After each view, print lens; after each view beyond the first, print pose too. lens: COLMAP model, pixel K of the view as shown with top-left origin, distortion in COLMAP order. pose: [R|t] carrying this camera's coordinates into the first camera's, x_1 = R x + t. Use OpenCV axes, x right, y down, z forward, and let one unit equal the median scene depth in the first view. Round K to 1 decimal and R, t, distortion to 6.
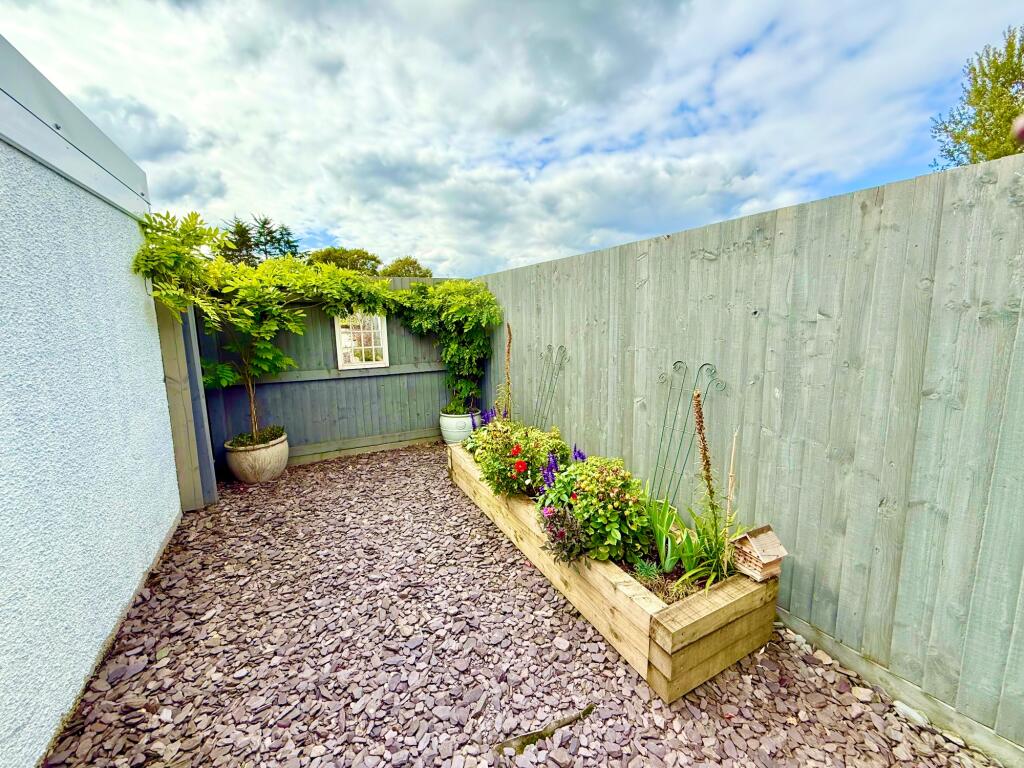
lens RADIAL K [[406.1, 0, 506.5], [0, 406.1, 367.7], [0, 0, 1]] dist [-0.001022, -0.000068]
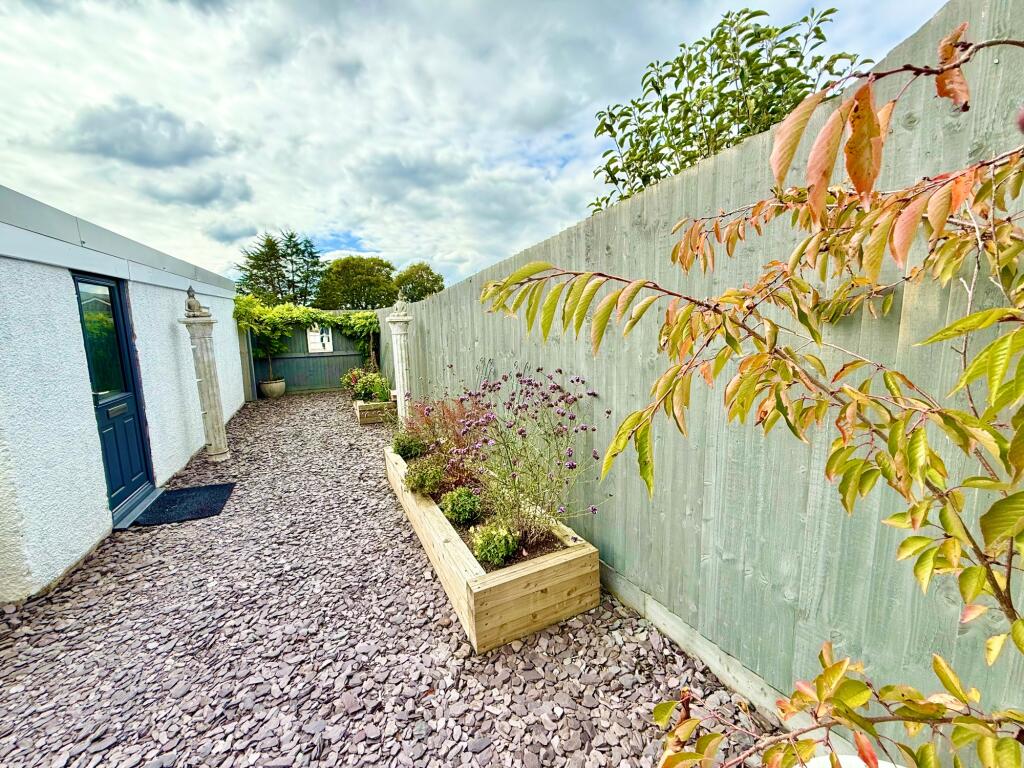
lens RADIAL K [[406.1, 0, 507.2], [0, 406.1, 383.4], [0, 0, 1]] dist [-0.001022, -0.000068]
pose [[0.998733, 0.007196, -0.049815, 0.797431], [-0.005481, 0.999390, 0.034483, 0.090570], [0.050033, -0.034167, 0.998163, -1.192556]]
